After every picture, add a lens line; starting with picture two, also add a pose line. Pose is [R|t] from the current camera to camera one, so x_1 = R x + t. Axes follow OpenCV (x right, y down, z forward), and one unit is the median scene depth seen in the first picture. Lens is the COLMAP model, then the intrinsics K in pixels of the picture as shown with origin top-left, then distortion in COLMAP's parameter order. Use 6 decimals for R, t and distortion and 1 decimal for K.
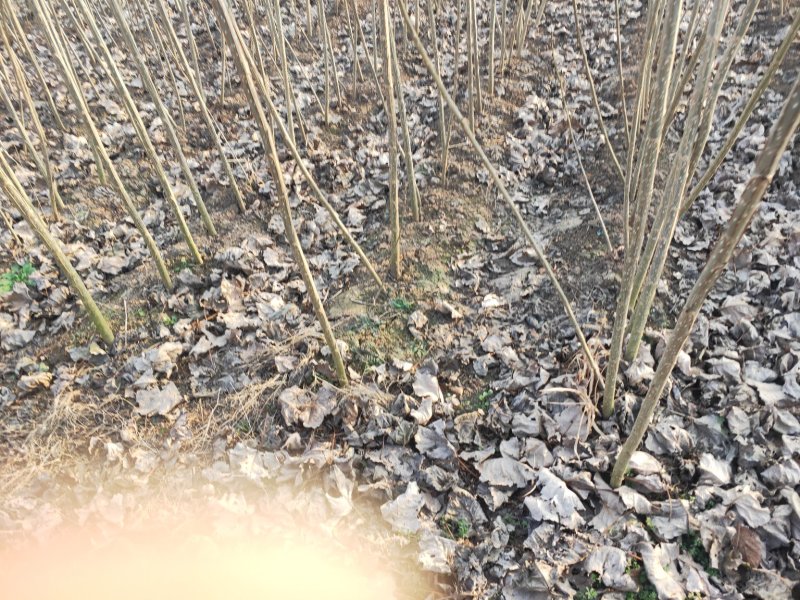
lens RADIAL K [[595.6, 0, 396.3], [0, 595.6, 300.7], [0, 0, 1]] dist [0.033586, -0.040895]
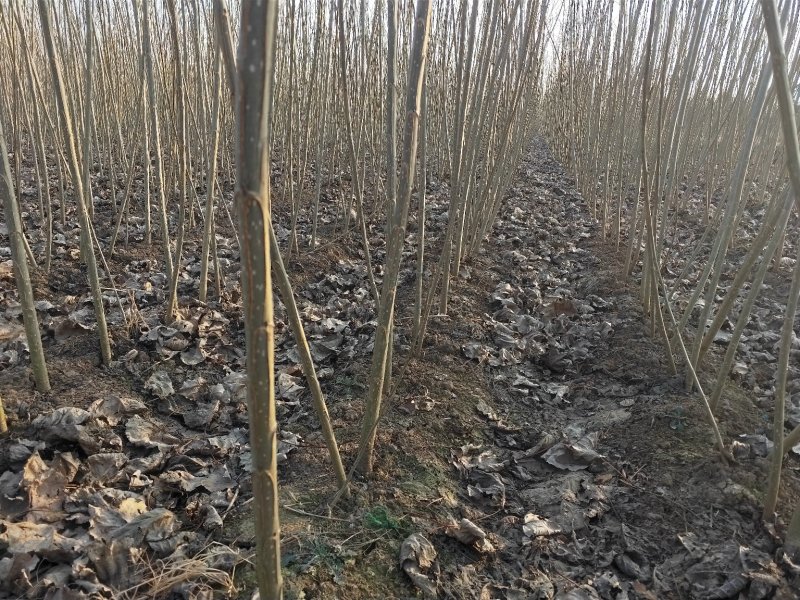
lens RADIAL K [[605.5, 0, 384.2], [0, 605.5, 301.0], [0, 0, 1]] dist [0.024405, -0.016705]
pose [[0.984830, 0.103196, 0.139503, -0.077389], [-0.038253, 0.913277, -0.405539, 0.043025], [-0.169255, 0.394051, 0.903370, 0.409459]]
